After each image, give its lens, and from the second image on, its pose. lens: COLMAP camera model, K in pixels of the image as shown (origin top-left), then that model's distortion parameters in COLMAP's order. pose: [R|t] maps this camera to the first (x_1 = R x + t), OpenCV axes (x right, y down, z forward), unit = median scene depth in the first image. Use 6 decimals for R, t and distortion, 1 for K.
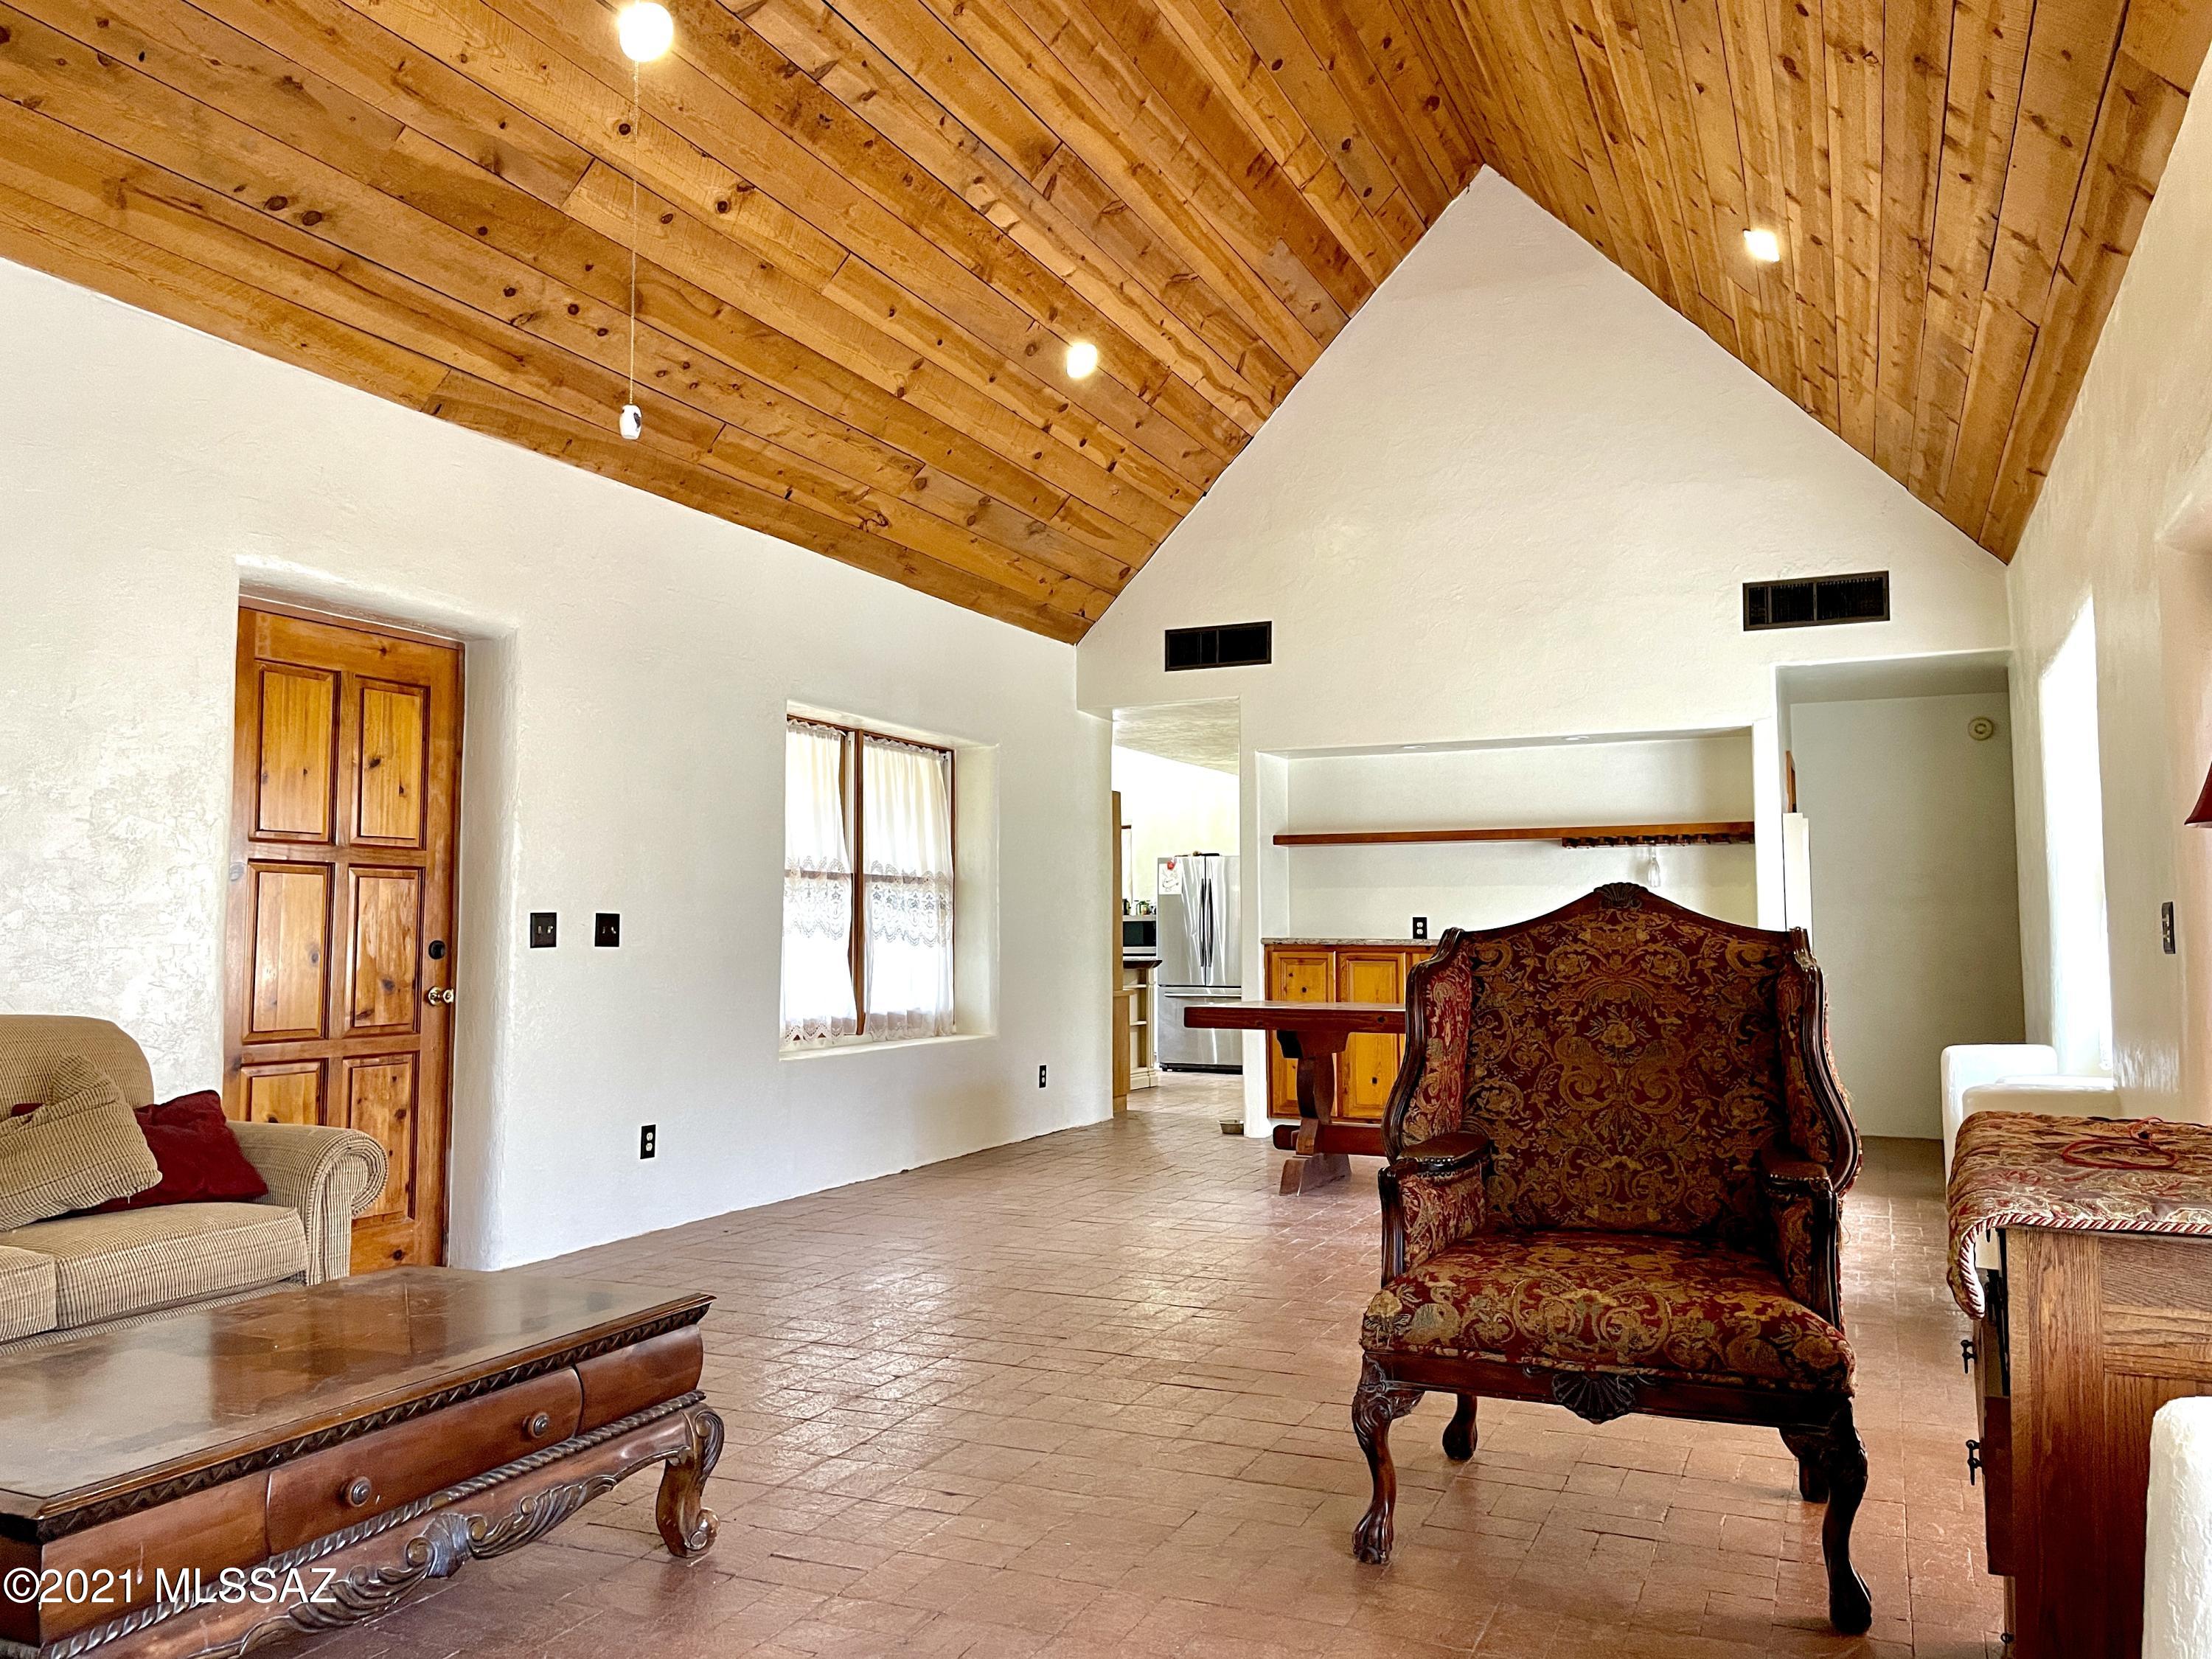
lens RADIAL K [[1678.0, 0, 1105.4], [0, 1678.0, 828.0], [0, 0, 1]] dist [0.057700, 0.001441]
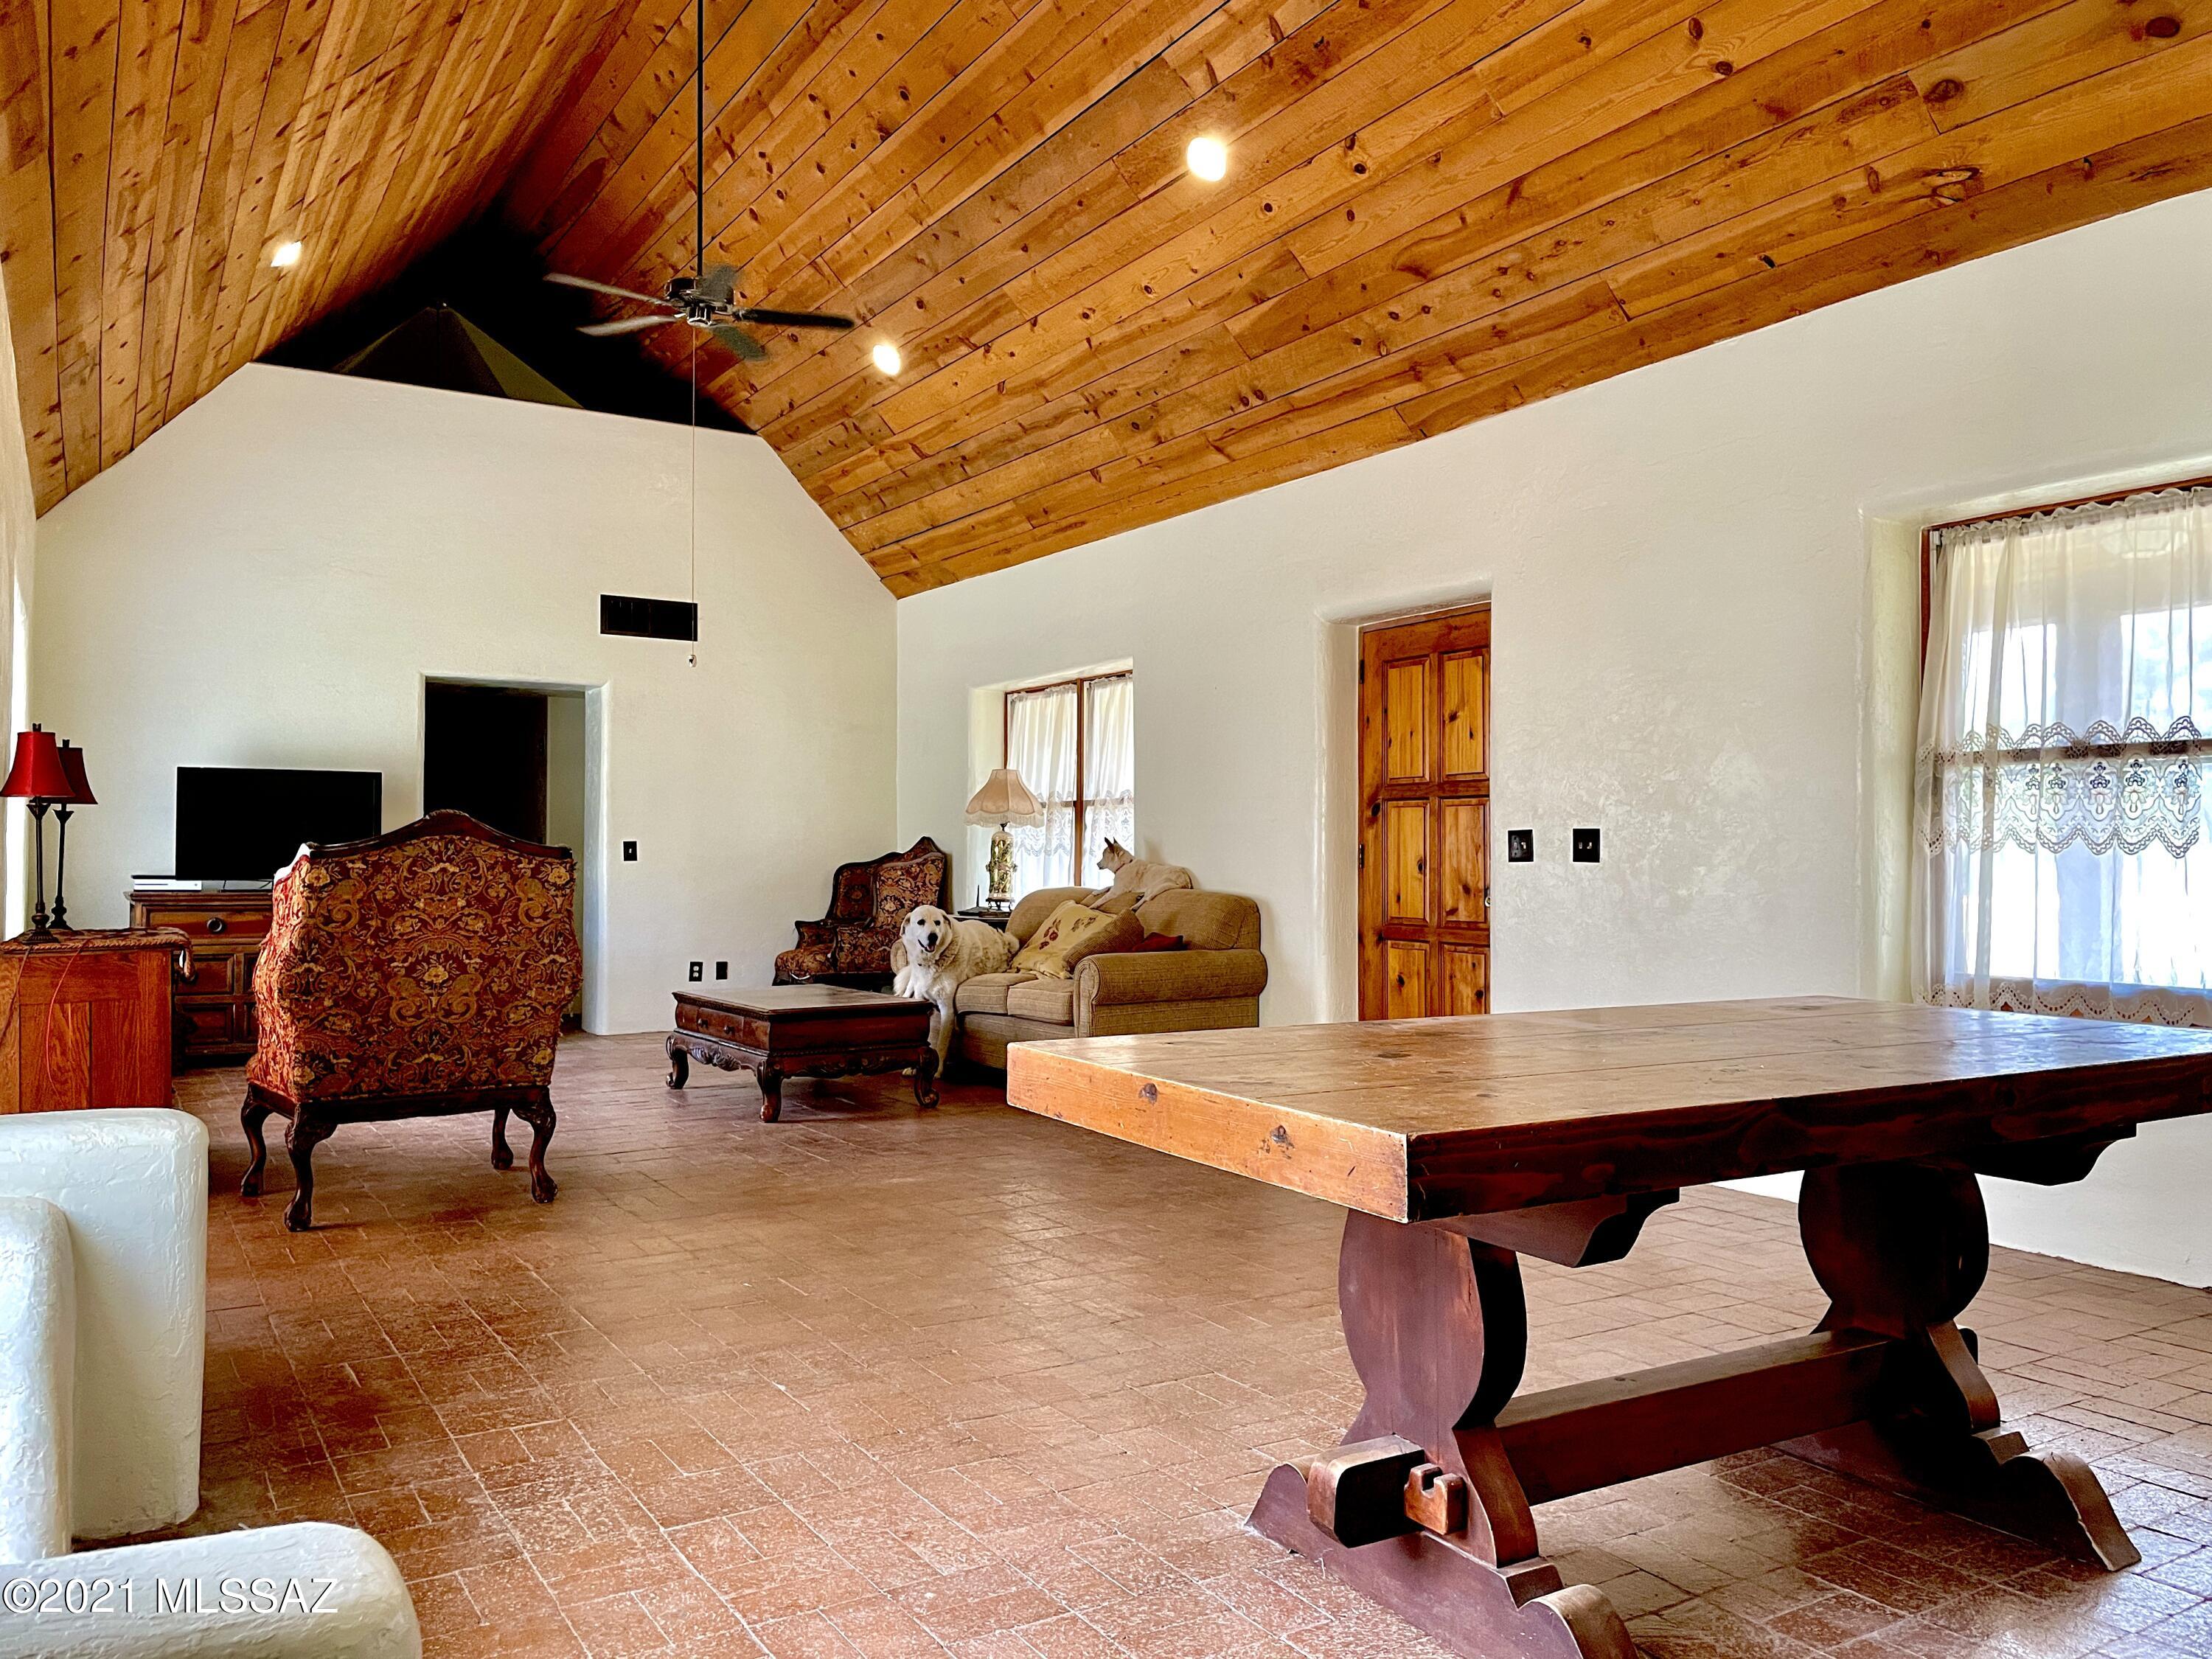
lens RADIAL K [[1678.0, 0, 1105.7], [0, 1678.0, 838.5], [0, 0, 1]] dist [0.057700, 0.001441]
pose [[-0.571444, -0.024347, -0.820280, 0.756950], [0.035561, 0.997886, -0.054392, 0.112607], [0.819870, -0.060252, -0.569371, 1.494582]]
